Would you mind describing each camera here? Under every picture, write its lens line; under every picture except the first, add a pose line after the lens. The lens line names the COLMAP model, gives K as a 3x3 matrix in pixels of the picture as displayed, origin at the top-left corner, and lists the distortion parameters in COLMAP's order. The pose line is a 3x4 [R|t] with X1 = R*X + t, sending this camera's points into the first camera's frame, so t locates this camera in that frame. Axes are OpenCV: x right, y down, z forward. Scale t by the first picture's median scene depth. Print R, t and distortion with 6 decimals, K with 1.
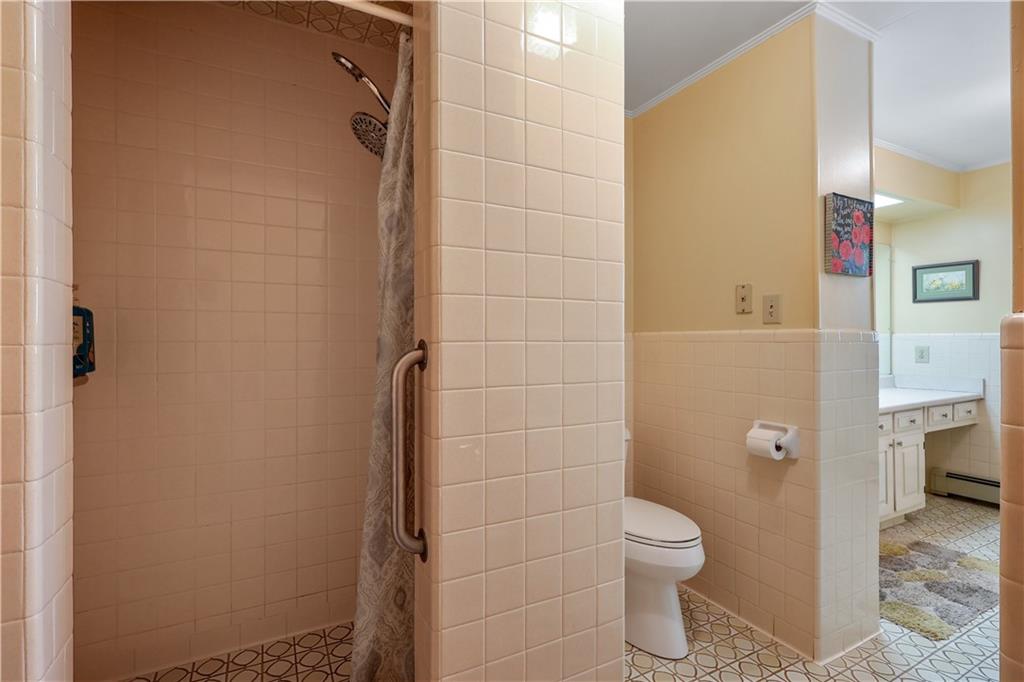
lens RADIAL K [[487.7, 0, 505.9], [0, 487.7, 343.6], [0, 0, 1]] dist [-0.003995, 0.003140]
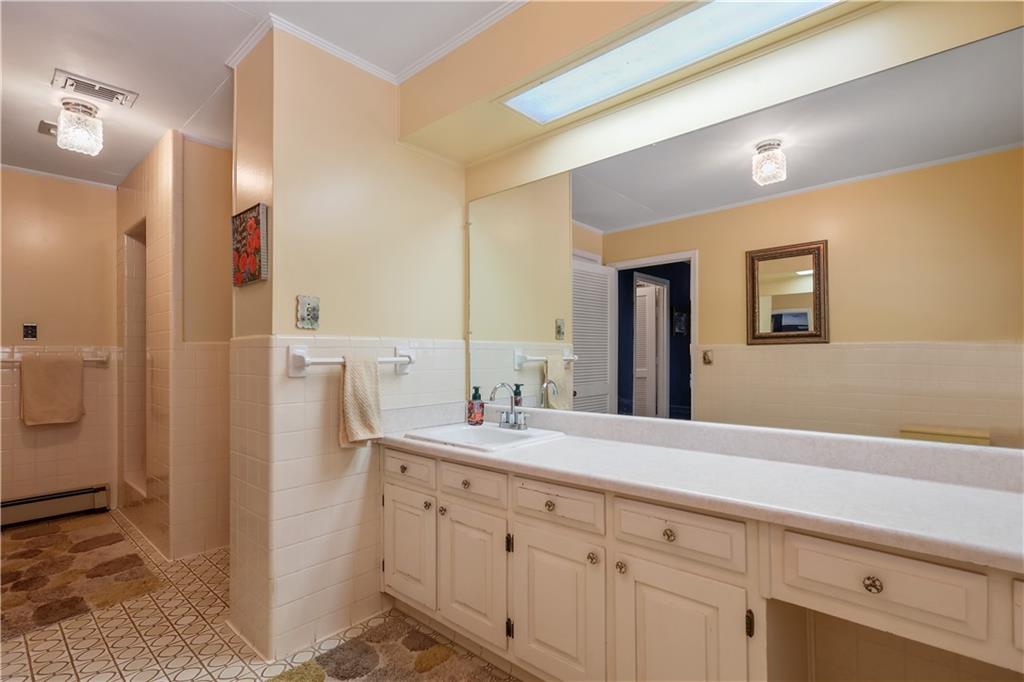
lens RADIAL K [[487.7, 0, 511.3], [0, 487.7, 346.1], [0, 0, 1]] dist [-0.003995, 0.003140]
pose [[0.353665, -0.008217, -0.935336, 1.036133], [-0.000280, 0.999960, -0.008891, 0.001417], [0.935372, 0.003406, 0.353649, 0.636421]]
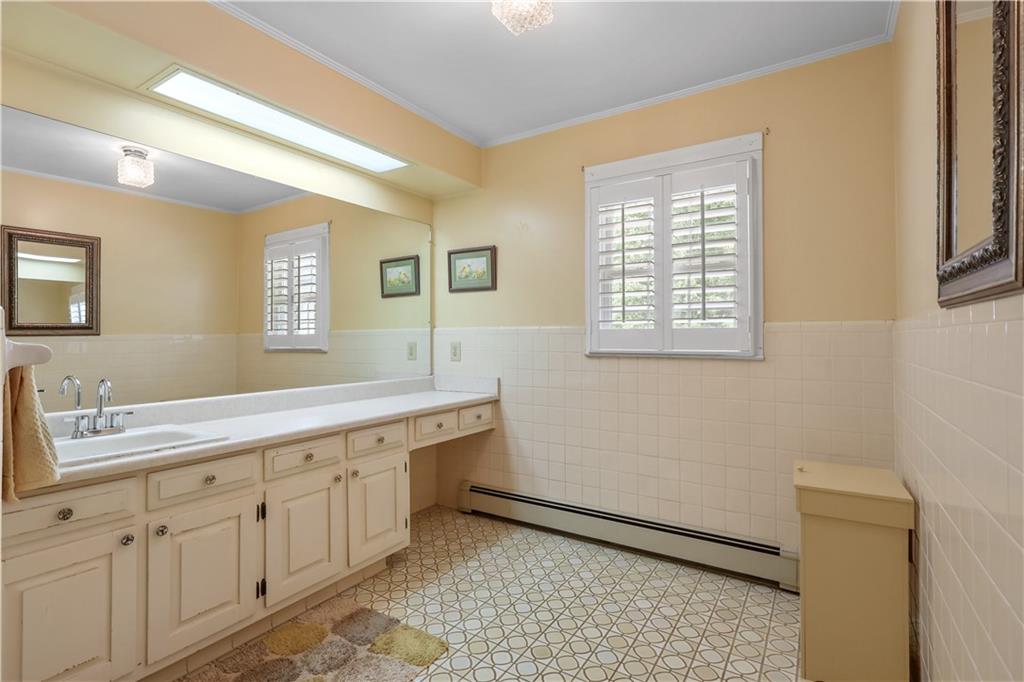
lens RADIAL K [[487.7, 0, 517.3], [0, 487.7, 337.5], [0, 0, 1]] dist [-0.003995, 0.003140]
pose [[0.866608, 0.001227, 0.498989, 0.561669], [0.005407, 0.999915, -0.011850, 0.009052], [-0.498961, 0.012968, 0.866527, 0.203925]]
